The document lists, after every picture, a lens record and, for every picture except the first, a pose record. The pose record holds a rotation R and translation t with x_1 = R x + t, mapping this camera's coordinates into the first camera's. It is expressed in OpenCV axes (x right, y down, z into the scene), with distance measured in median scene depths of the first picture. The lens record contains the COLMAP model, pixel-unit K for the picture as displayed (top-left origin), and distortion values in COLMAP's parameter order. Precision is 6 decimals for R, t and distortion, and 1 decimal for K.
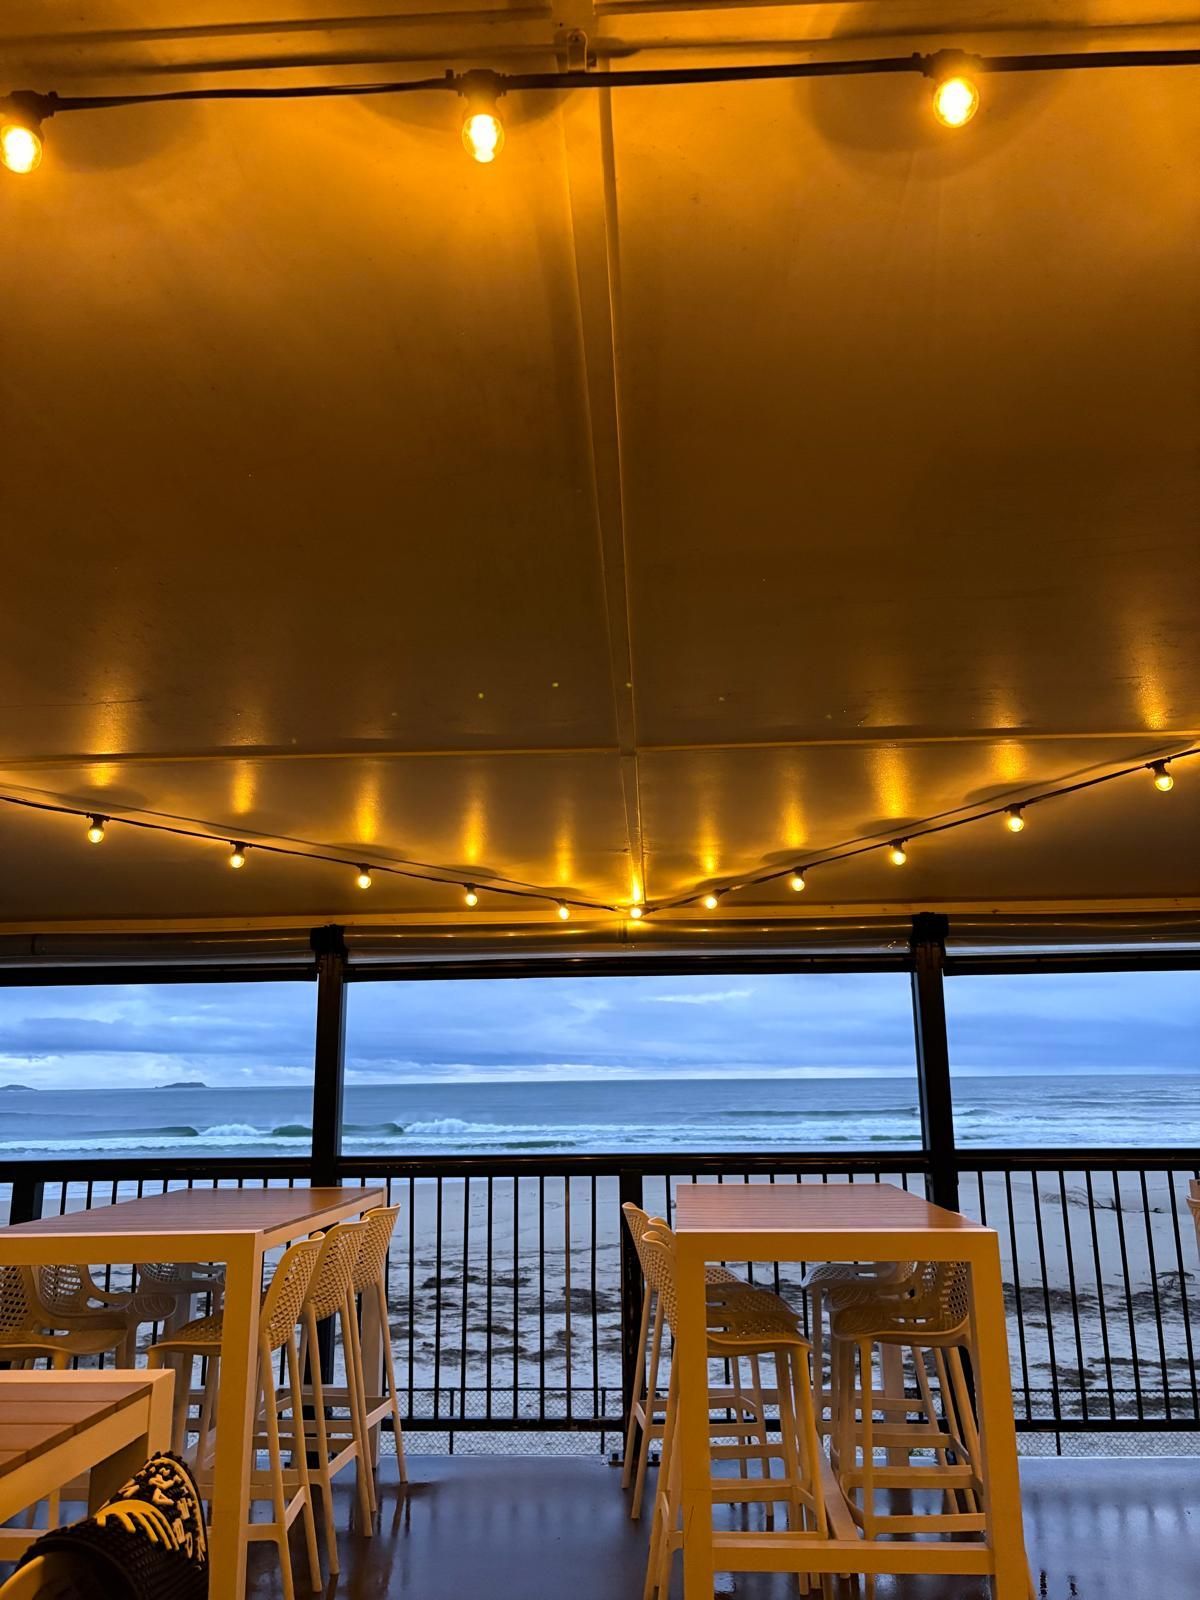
lens RADIAL K [[1076.1, 0, 600.0], [0, 1076.1, 800.0], [0, 0, 1]] dist [0.002829, 0.000638]
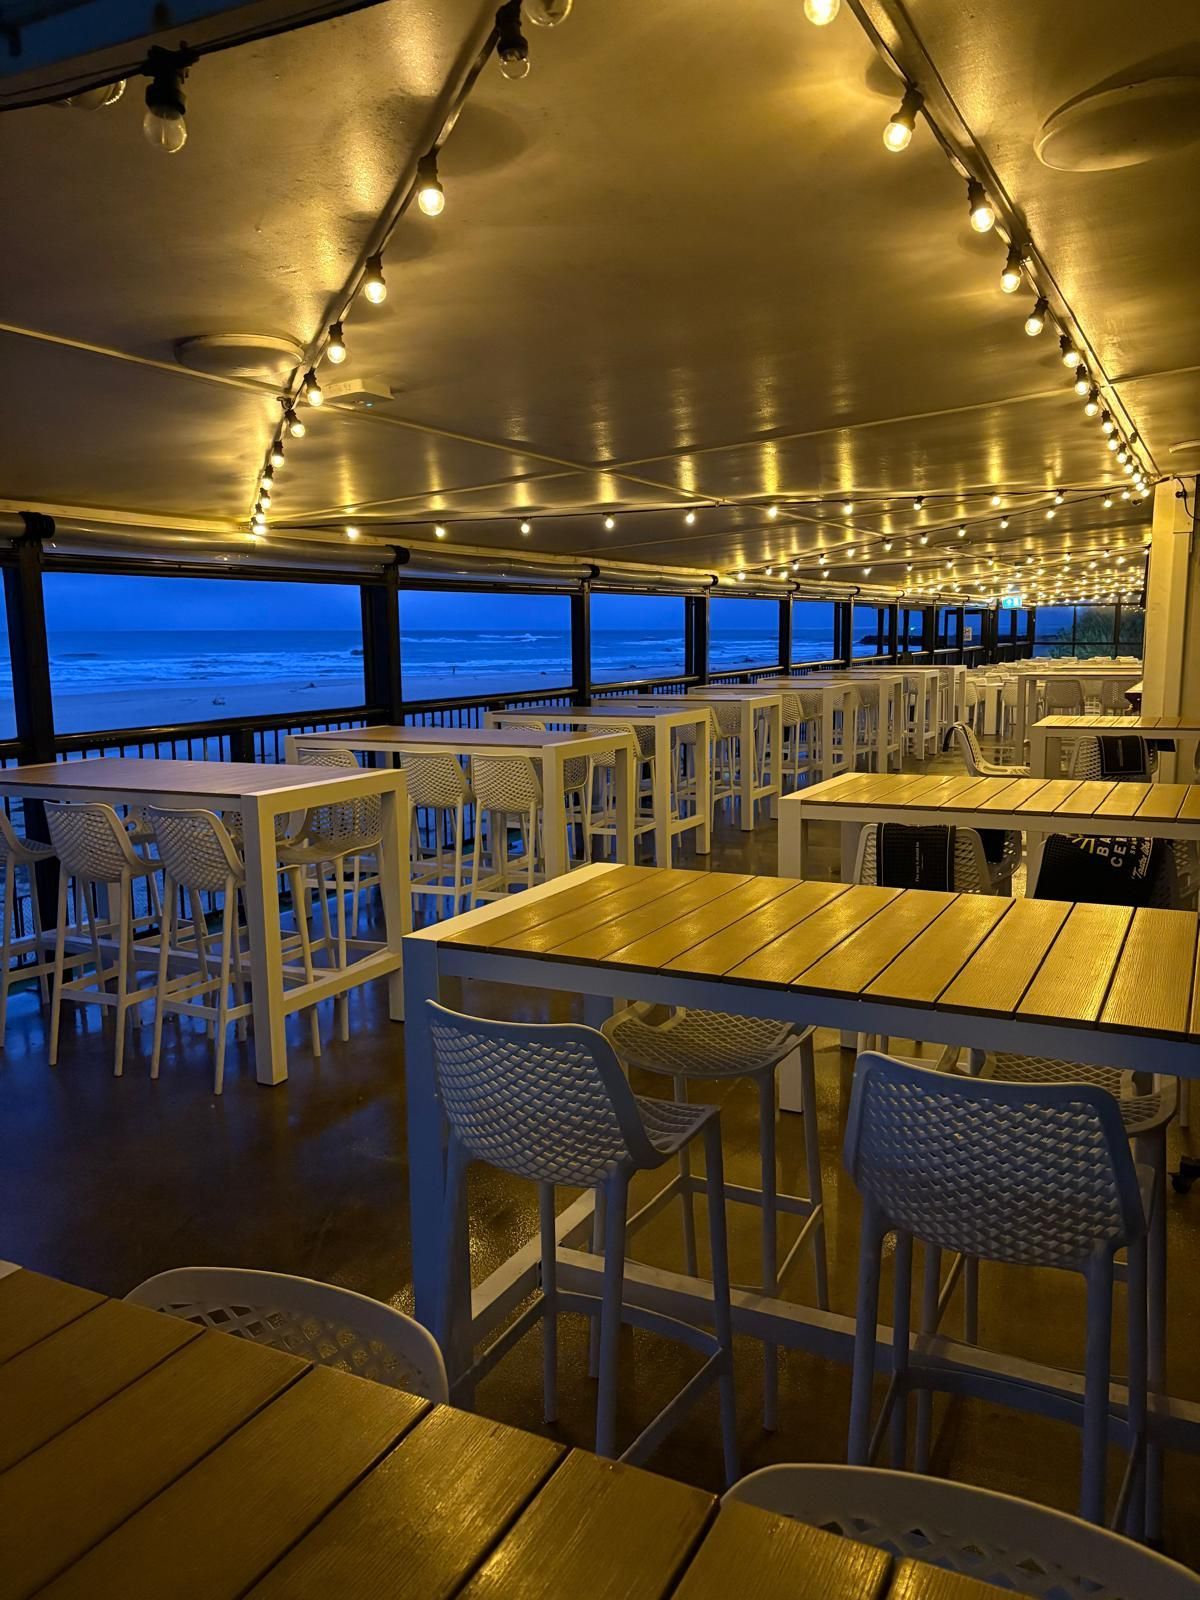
lens RADIAL K [[1212.6, 0, 600.0], [0, 1212.6, 800.0], [0, 0, 1]] dist [0.007428, 0.002595]
pose [[0.415300, -0.114838, 0.902407, -1.179071], [-0.199067, 0.956484, 0.213333, 0.030809], [-0.887637, -0.268236, 0.374367, 0.055753]]
